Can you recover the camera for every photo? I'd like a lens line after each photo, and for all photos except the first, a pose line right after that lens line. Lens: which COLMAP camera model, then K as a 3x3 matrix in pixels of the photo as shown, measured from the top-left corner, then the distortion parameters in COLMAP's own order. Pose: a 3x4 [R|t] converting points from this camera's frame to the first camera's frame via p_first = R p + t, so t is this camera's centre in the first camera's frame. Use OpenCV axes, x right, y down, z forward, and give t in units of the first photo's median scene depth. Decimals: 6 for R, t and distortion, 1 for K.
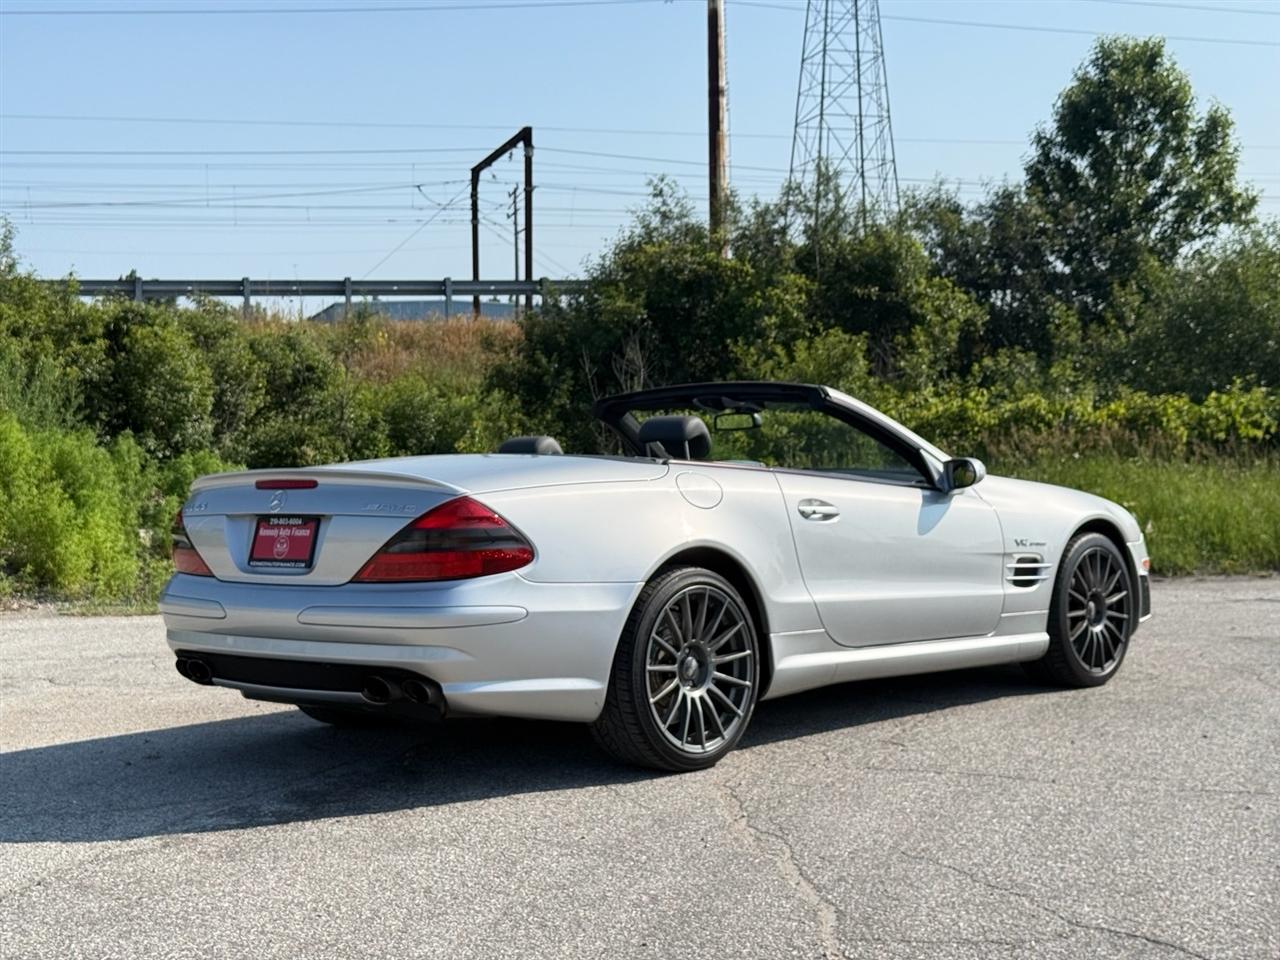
lens RADIAL K [[1780.3, 0, 640.0], [0, 1780.3, 480.0], [0, 0, 1]] dist [0.221932, -0.557046]
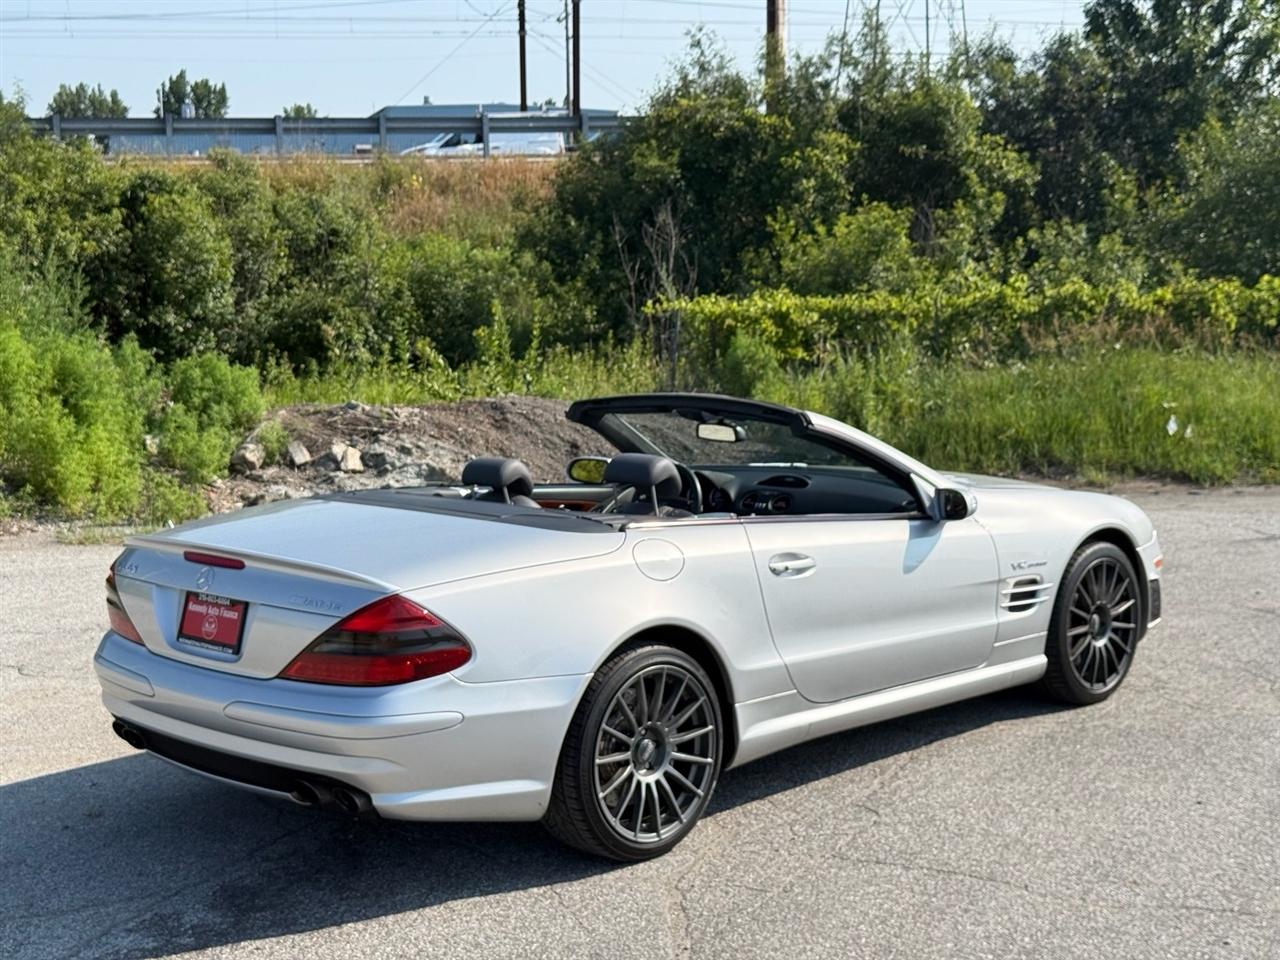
lens RADIAL K [[1780.3, 0, 640.0], [0, 1780.3, 480.0], [0, 0, 1]] dist [0.221932, -0.557046]
pose [[0.999465, 0.008635, -0.031554, 0.015392], [-0.005103, 0.993881, 0.110339, -0.040611], [0.032314, -0.110119, 0.993393, 0.021929]]
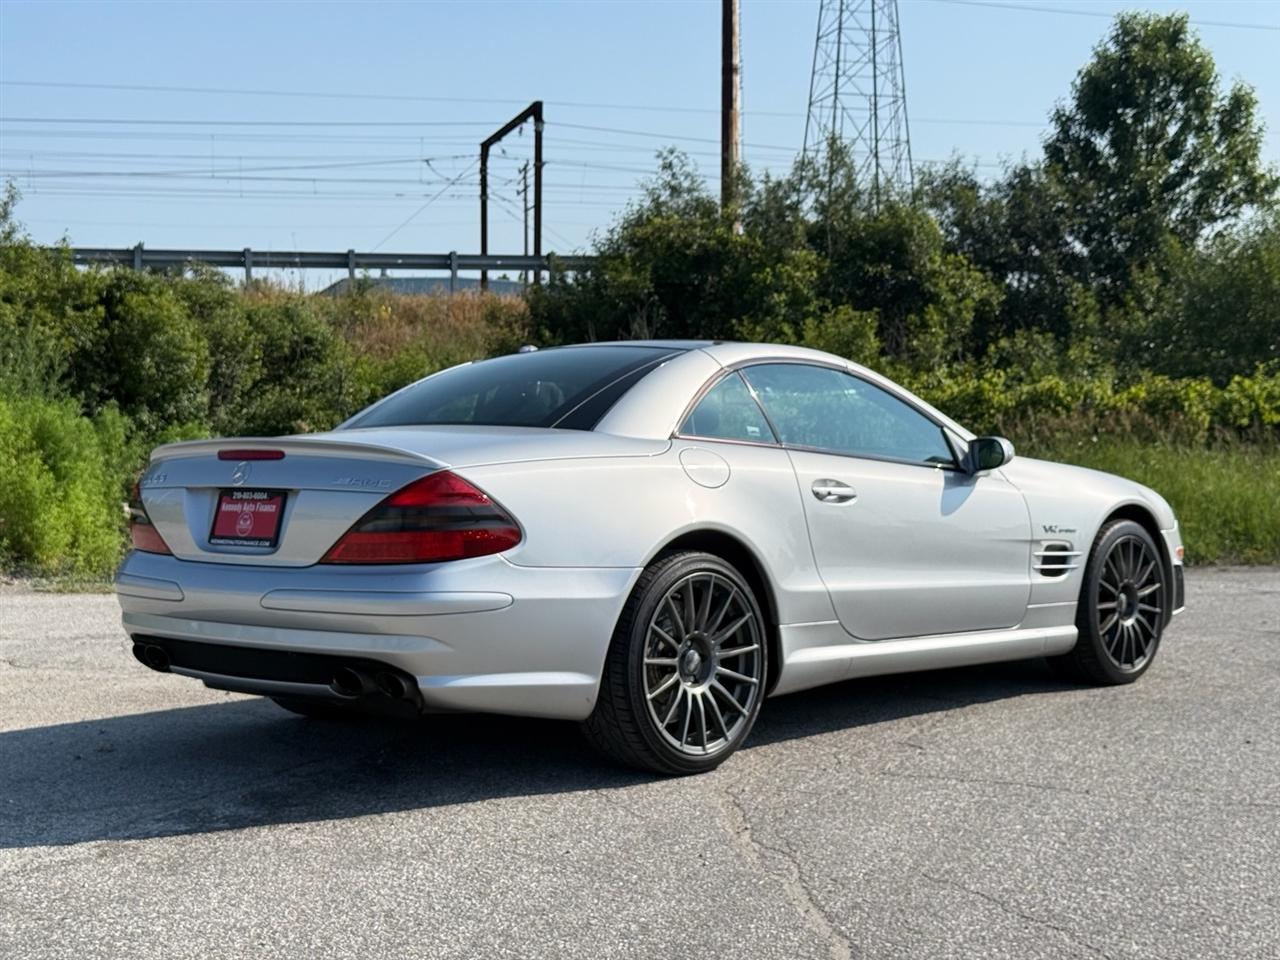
lens RADIAL K [[1785.6, 0, 649.0], [0, 1785.6, 468.6], [0, 0, 1]] dist [0.217557, -0.556585]
pose [[0.999912, 0.013239, 0.000719, 0.001343], [-0.013242, 0.999903, 0.004347, 0.000730], [-0.000661, -0.004356, 0.999990, 0.023597]]
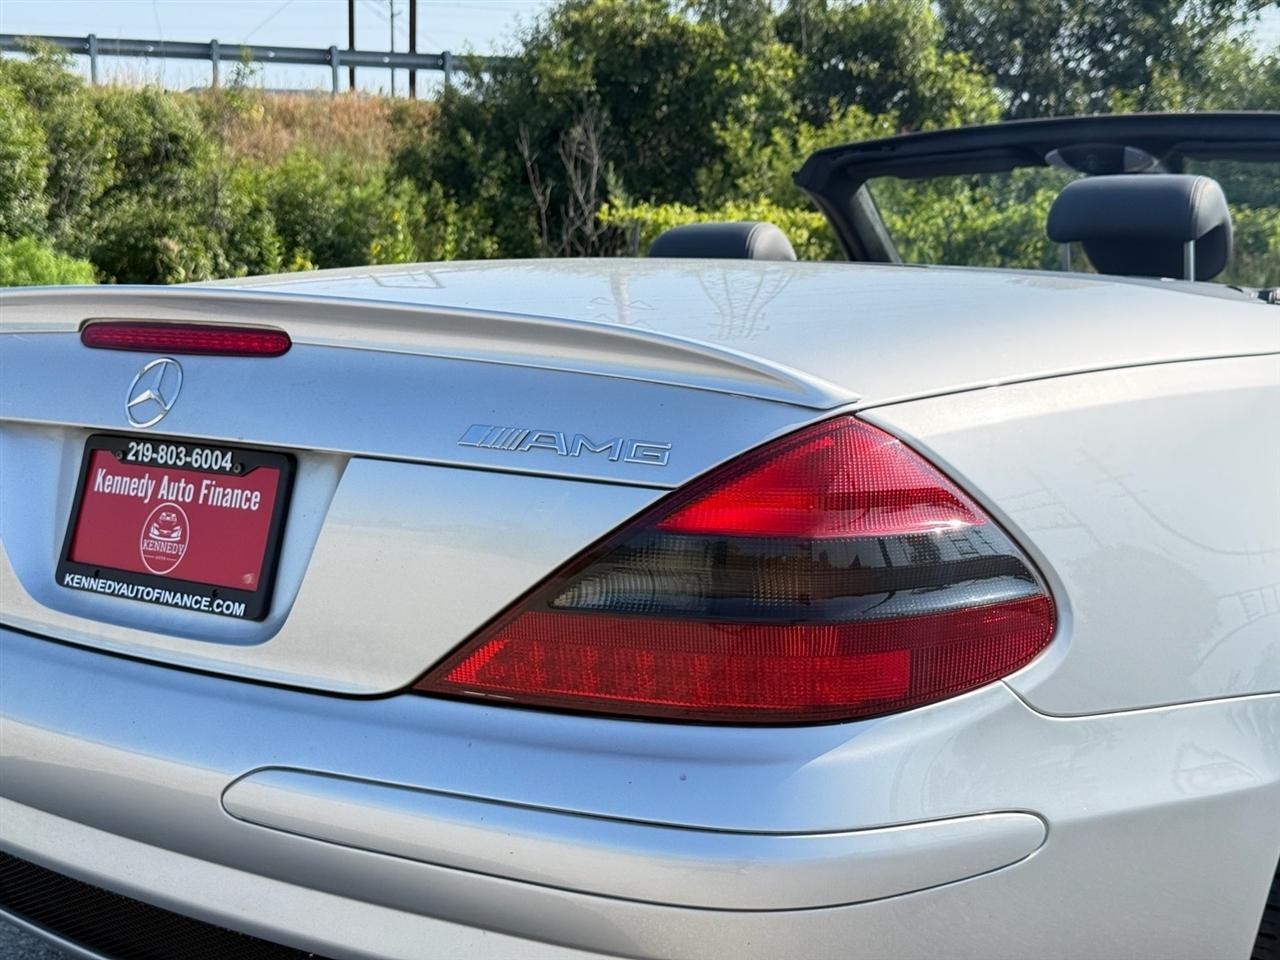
lens RADIAL K [[1780.3, 0, 640.0], [0, 1780.3, 480.0], [0, 0, 1]] dist [0.221932, -0.557046]
pose [[0.996868, 0.020728, 0.076323, -0.039743], [-0.028700, 0.994071, 0.104877, -0.002263], [-0.073697, -0.106739, 0.991552, 0.192177]]
